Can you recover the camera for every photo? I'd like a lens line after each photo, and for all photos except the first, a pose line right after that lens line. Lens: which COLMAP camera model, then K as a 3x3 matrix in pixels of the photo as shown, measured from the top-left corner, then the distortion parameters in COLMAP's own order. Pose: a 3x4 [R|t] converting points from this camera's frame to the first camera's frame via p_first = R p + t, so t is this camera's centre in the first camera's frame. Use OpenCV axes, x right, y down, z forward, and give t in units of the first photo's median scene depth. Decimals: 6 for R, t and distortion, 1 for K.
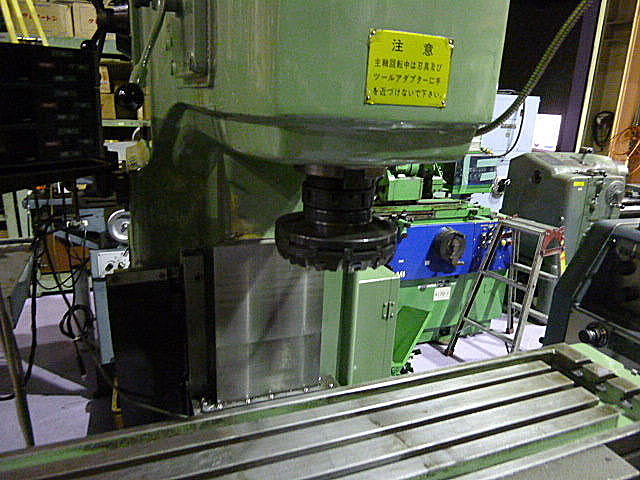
lens RADIAL K [[483.1, 0, 322.0], [0, 483.1, 241.2], [0, 0, 1]] dist [-0.030949, 0.009861]
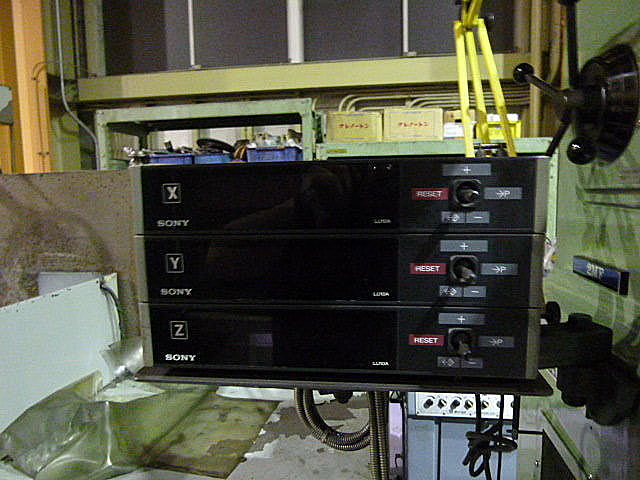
lens RADIAL K [[483.1, 0, 322.0], [0, 483.1, 241.2], [0, 0, 1]] dist [-0.030949, 0.009861]
pose [[0.869612, -0.004678, -0.493713, -0.260178], [-0.083362, 0.984208, -0.156157, -0.103254], [0.486647, 0.176953, 0.855489, 0.210410]]
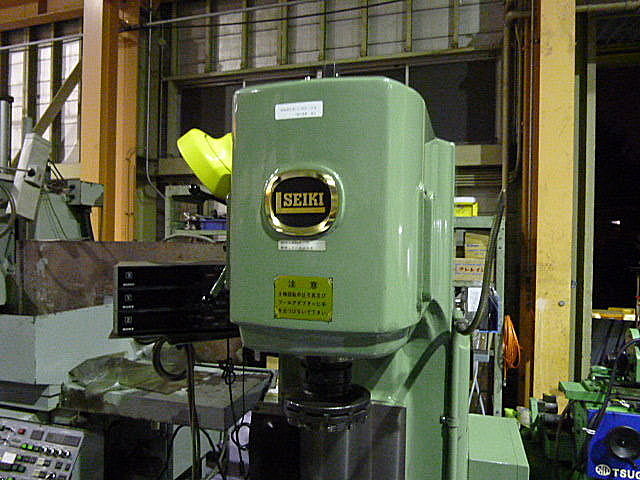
lens RADIAL K [[483.1, 0, 322.0], [0, 483.1, 241.2], [0, 0, 1]] dist [-0.030949, 0.009861]
pose [[0.780364, -0.027172, -0.624735, 0.379237], [-0.159406, 0.957406, -0.240757, -0.049256], [0.604667, 0.287464, 0.742793, -0.062011]]
